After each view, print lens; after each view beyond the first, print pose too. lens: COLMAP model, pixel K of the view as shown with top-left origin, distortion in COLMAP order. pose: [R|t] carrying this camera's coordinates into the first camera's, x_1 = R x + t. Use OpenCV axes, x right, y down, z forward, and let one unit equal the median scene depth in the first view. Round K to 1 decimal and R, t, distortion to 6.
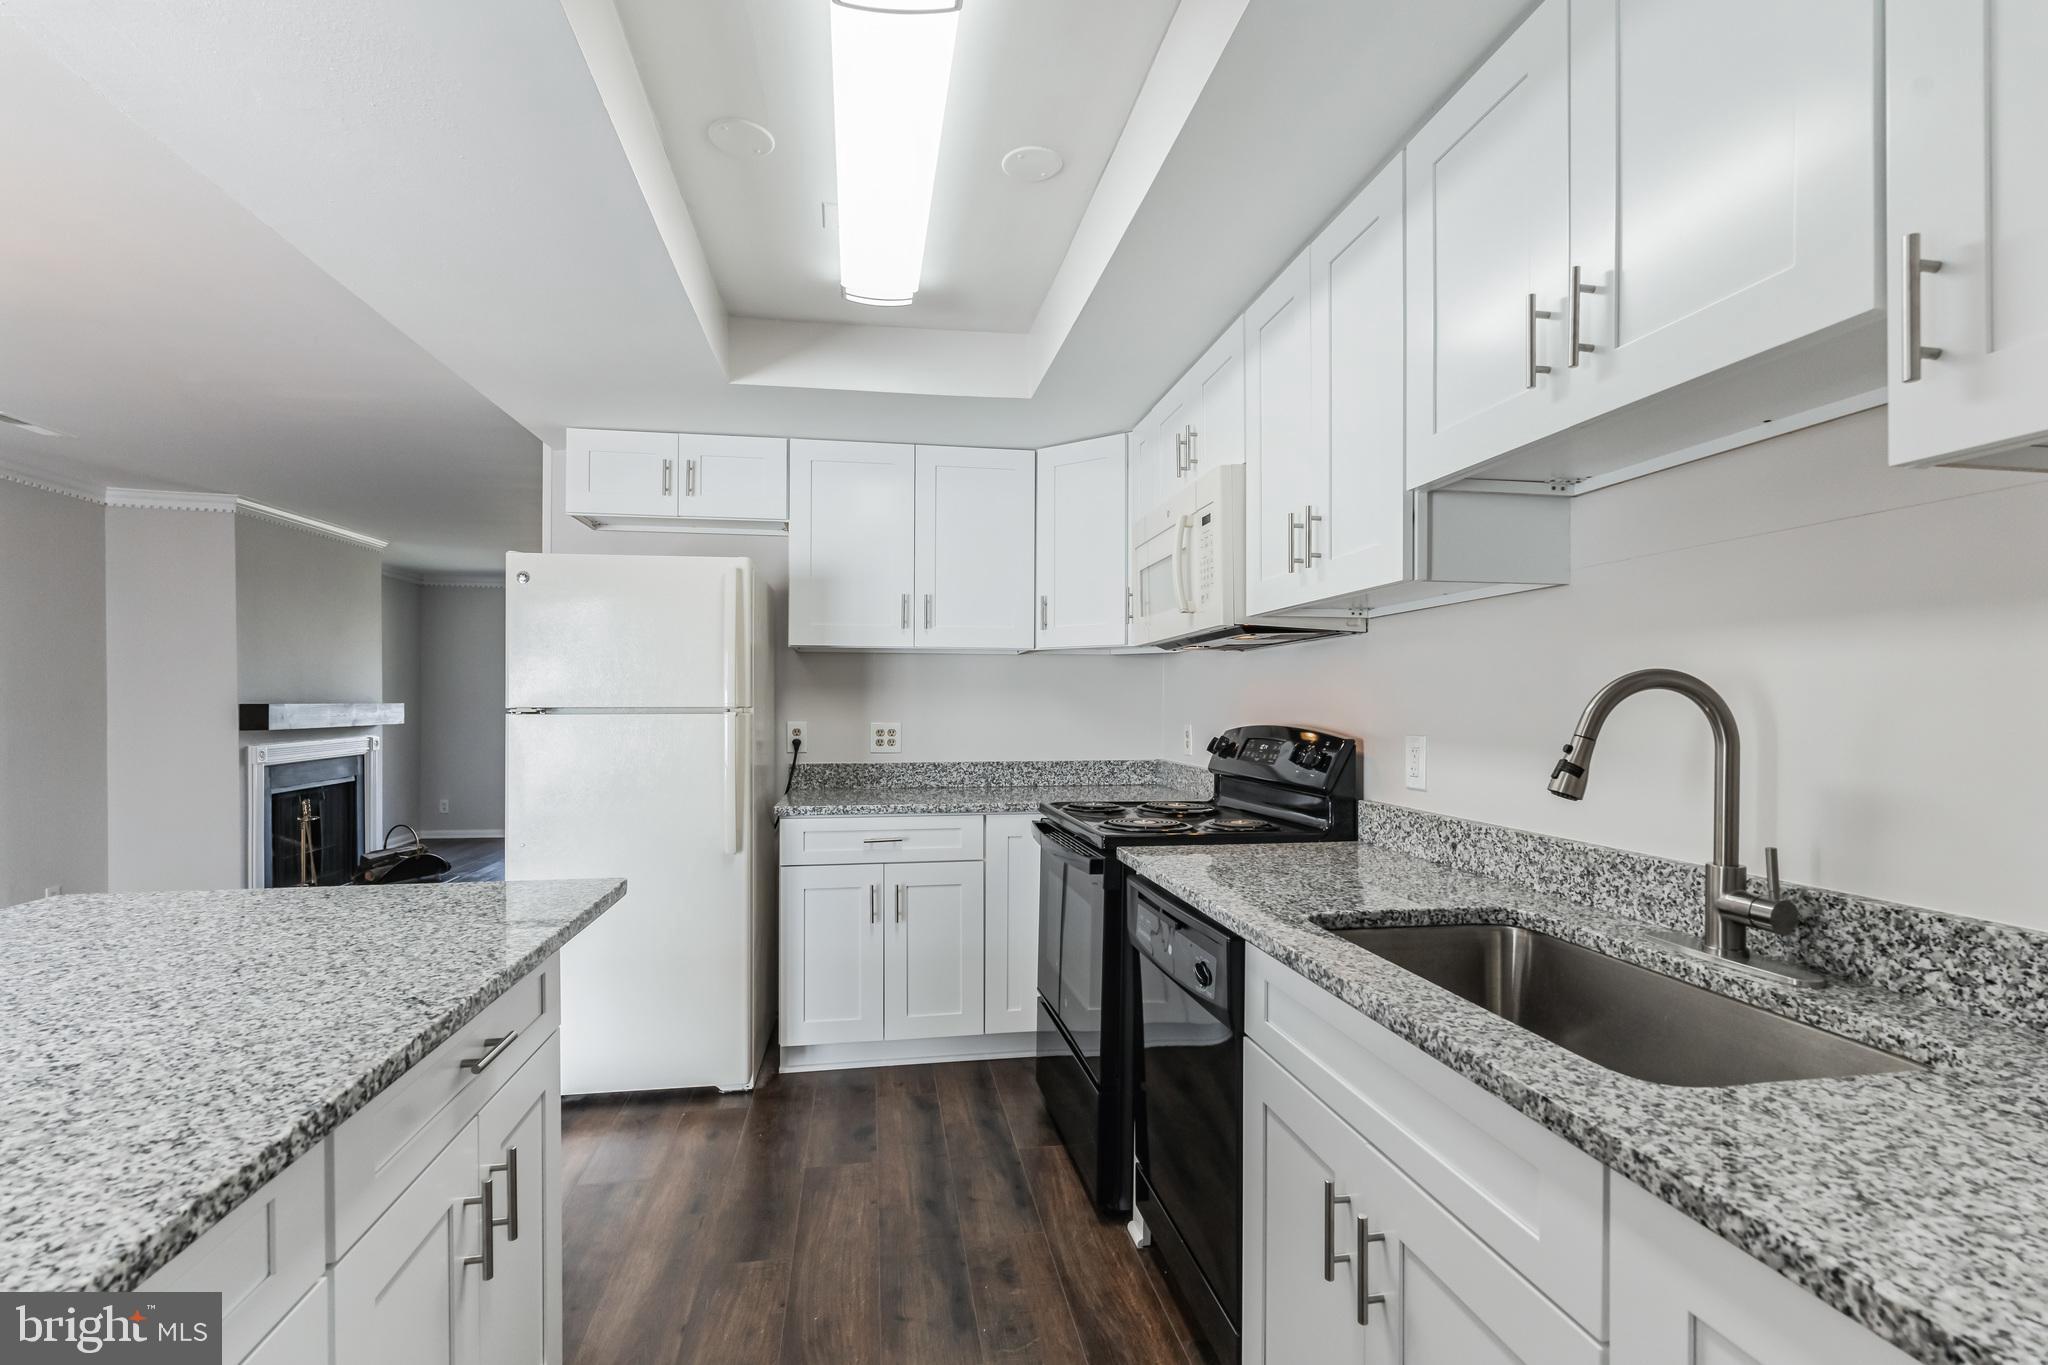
lens RADIAL K [[927.2, 0, 1028.4], [0, 927.2, 699.3], [0, 0, 1]] dist [-0.000172, 0.000348]
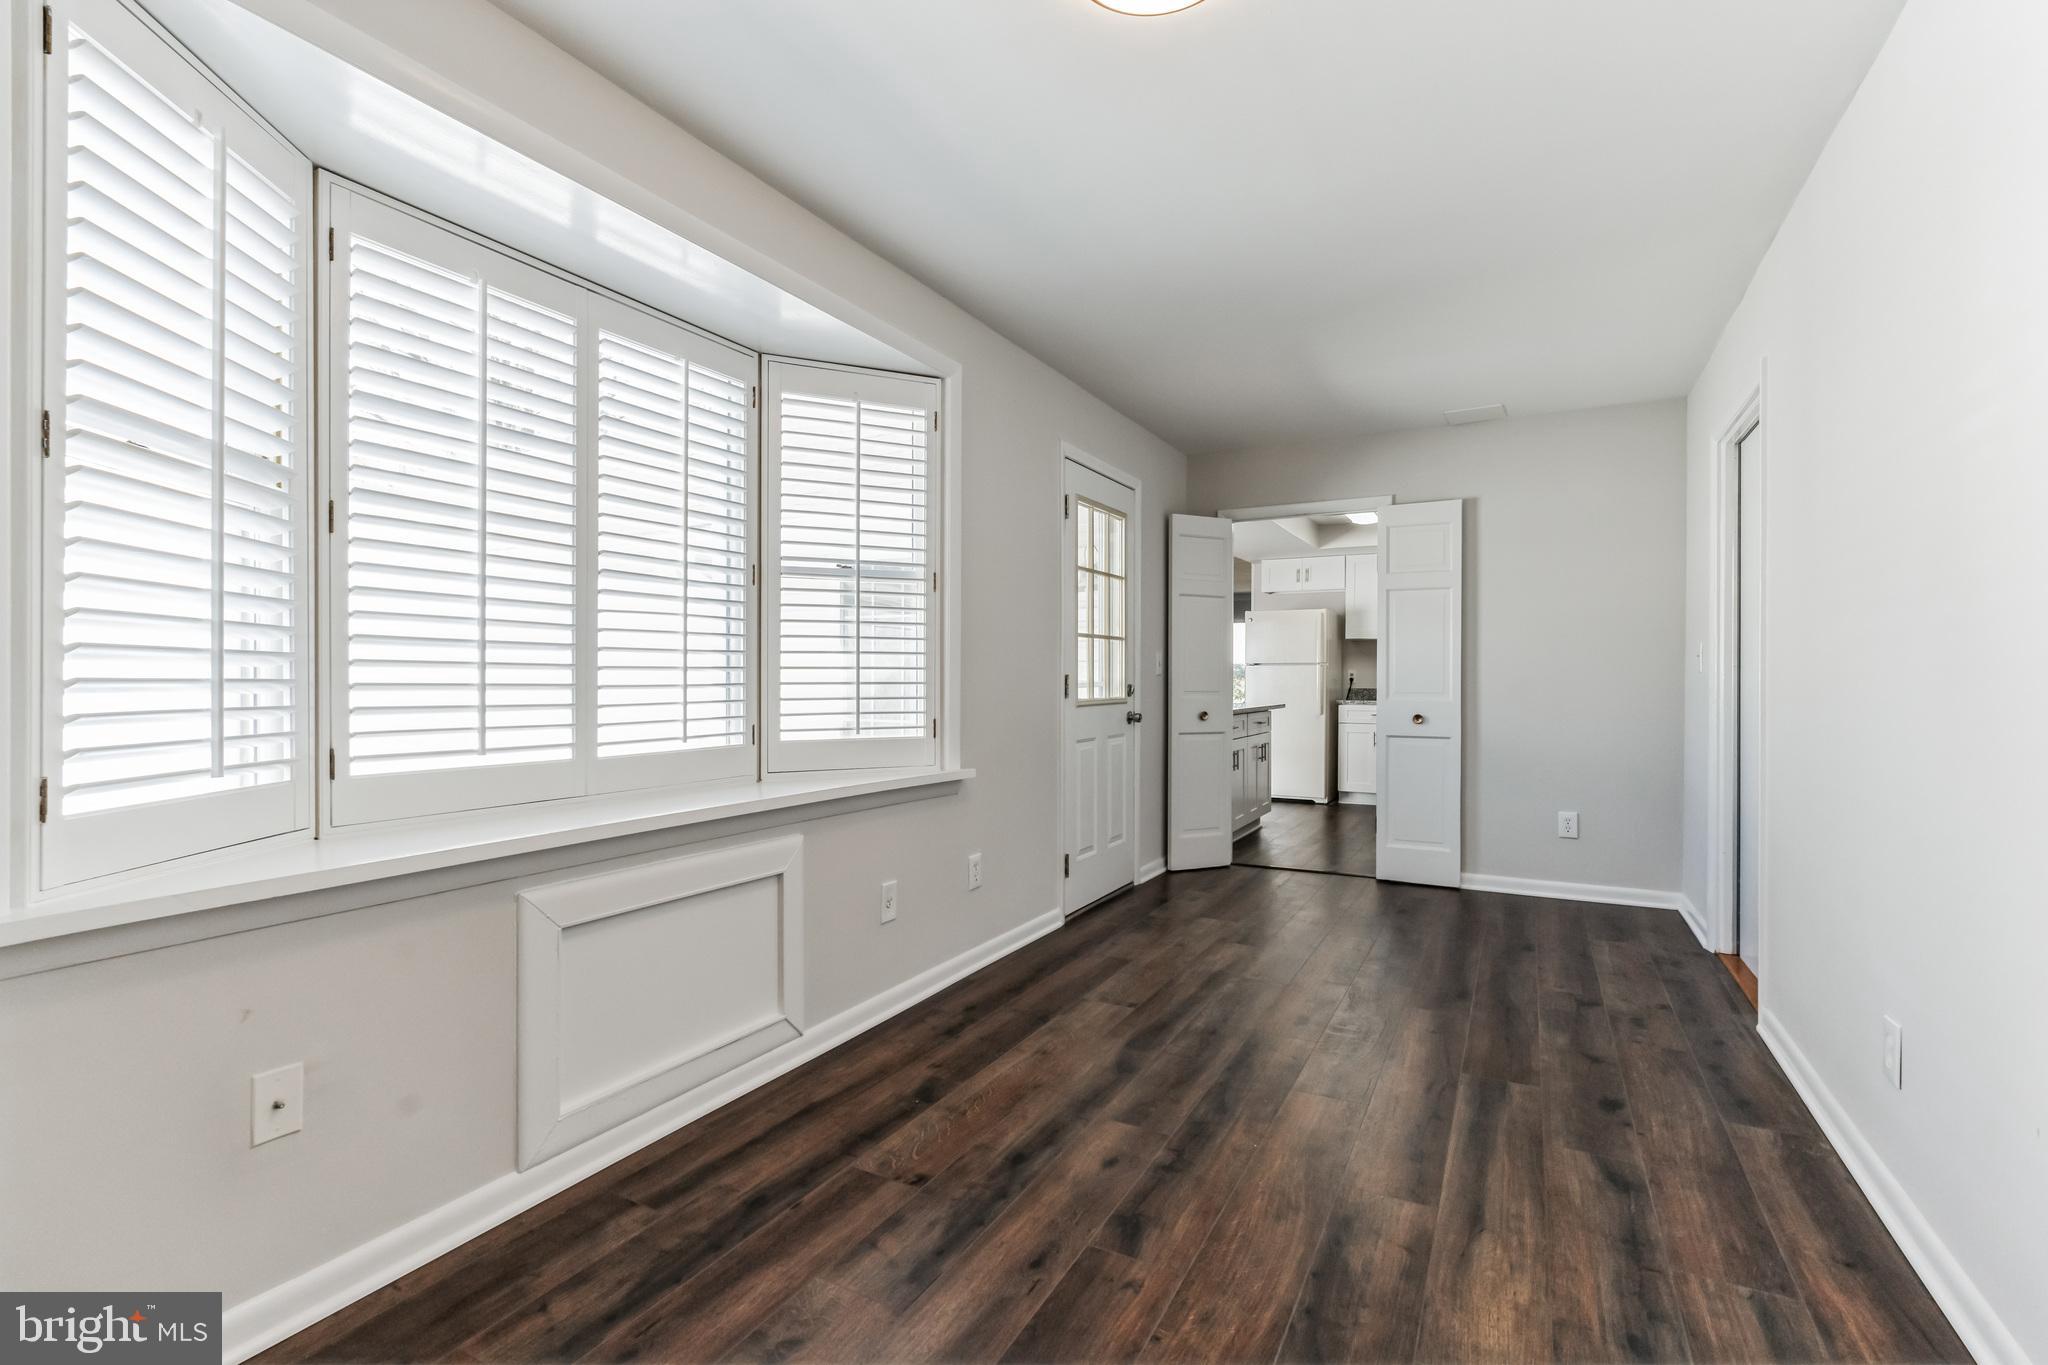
lens RADIAL K [[927.2, 0, 1017.1], [0, 927.2, 683.4], [0, 0, 1]] dist [-0.000172, 0.000348]
pose [[0.782592, 0.009703, -0.622459, 0.714462], [-0.004654, 0.999942, 0.009736, 0.049719], [0.622518, -0.004722, 0.782591, -1.776520]]
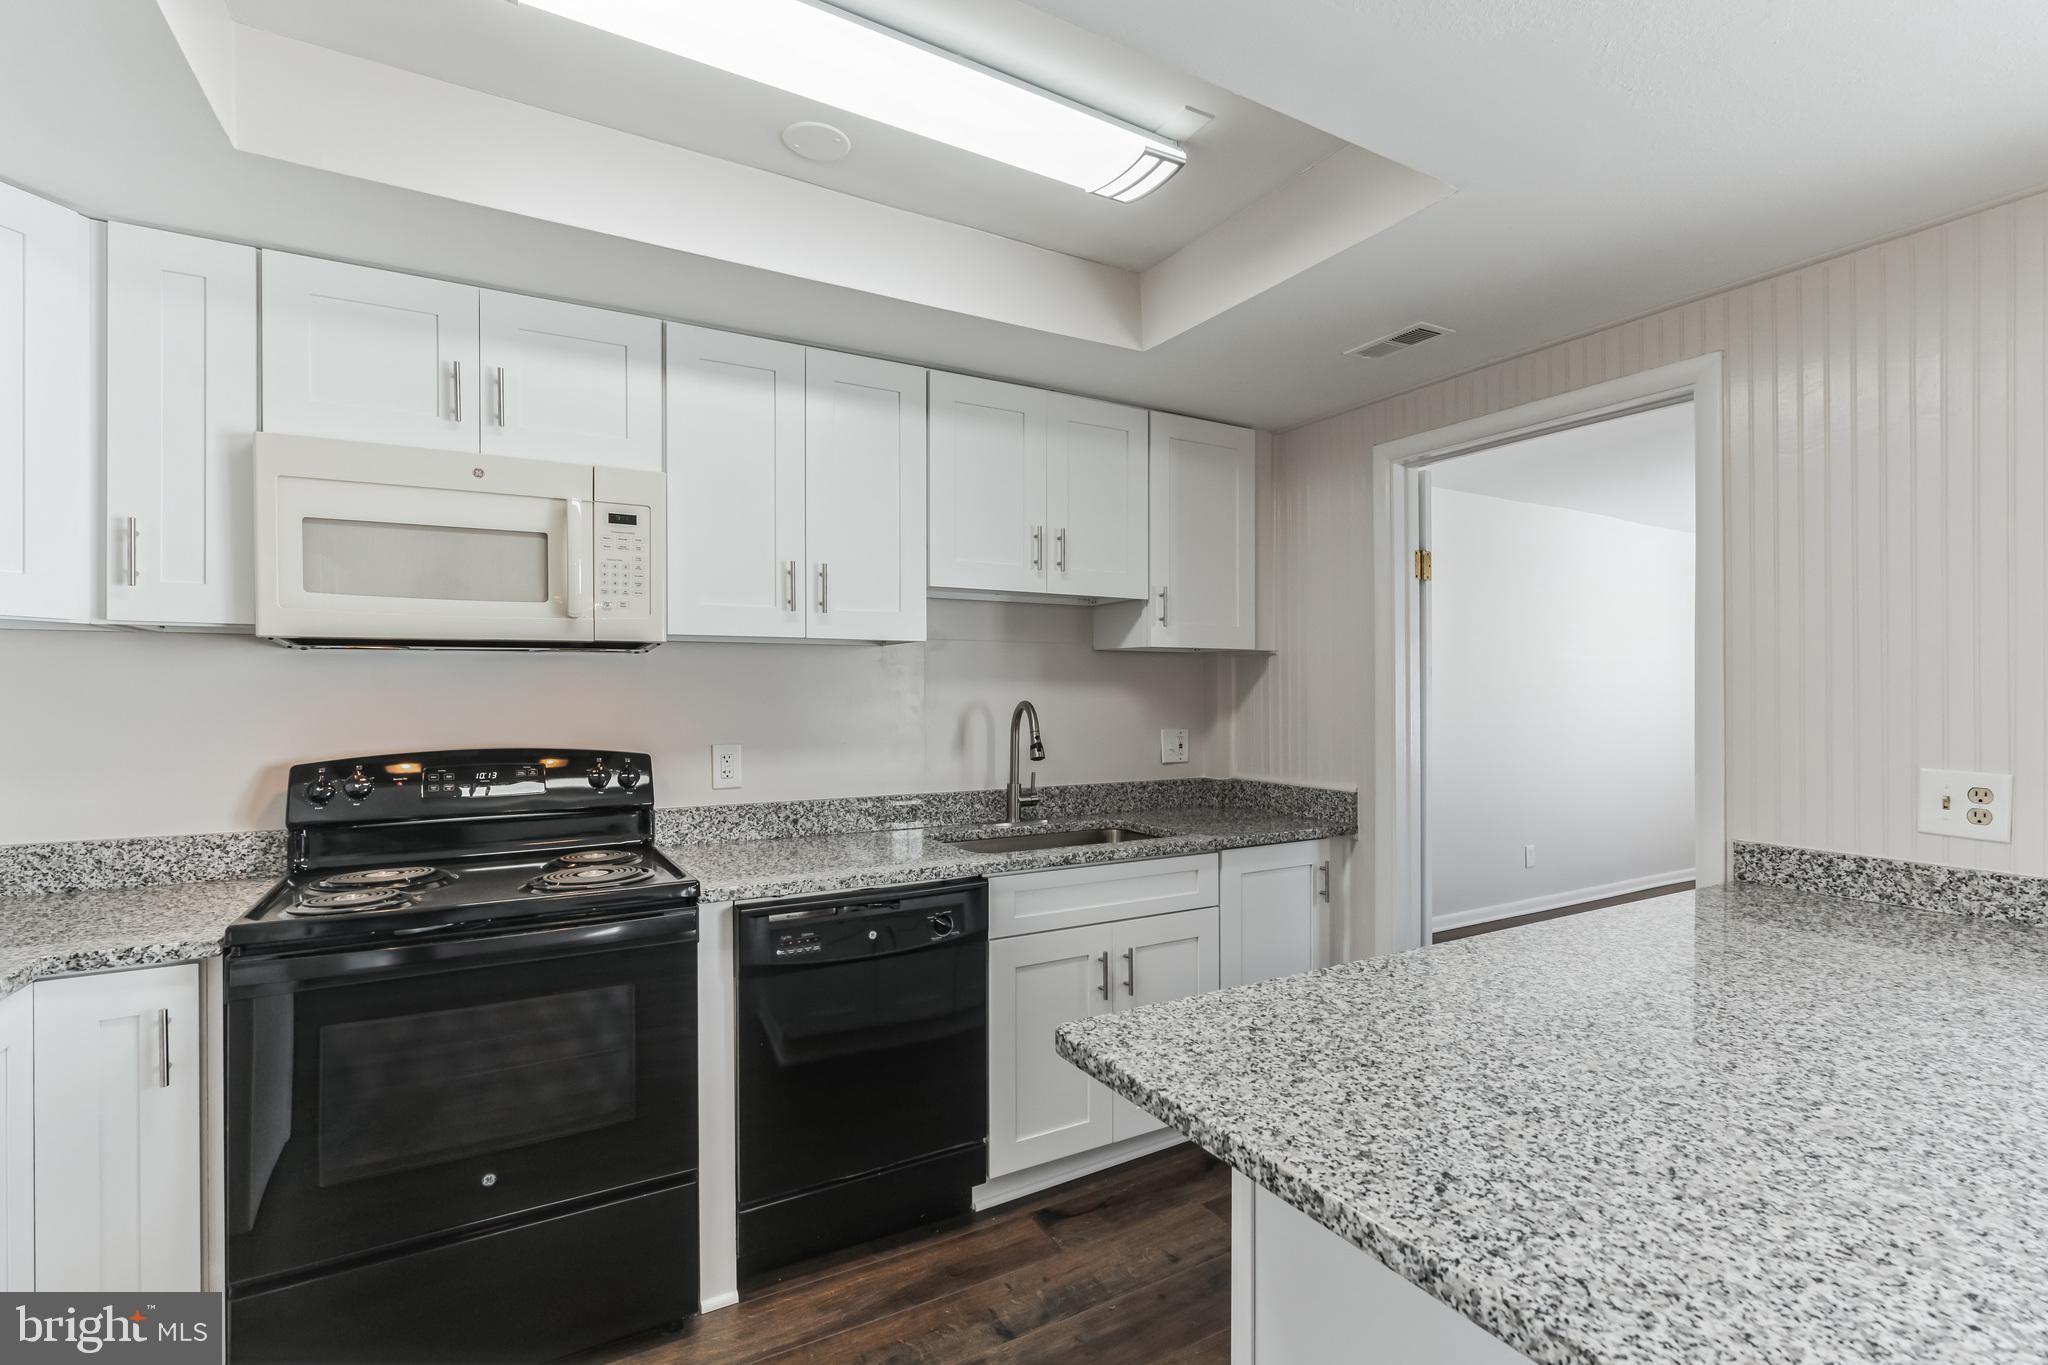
lens RADIAL K [[927.2, 0, 1020.2], [0, 927.2, 689.3], [0, 0, 1]] dist [-0.000172, 0.000348]
pose [[-0.337153, 0.002335, 0.941447, -0.655172], [-0.004281, 0.999983, -0.004013, -0.023179], [-0.941440, -0.005383, -0.337137, 0.790633]]
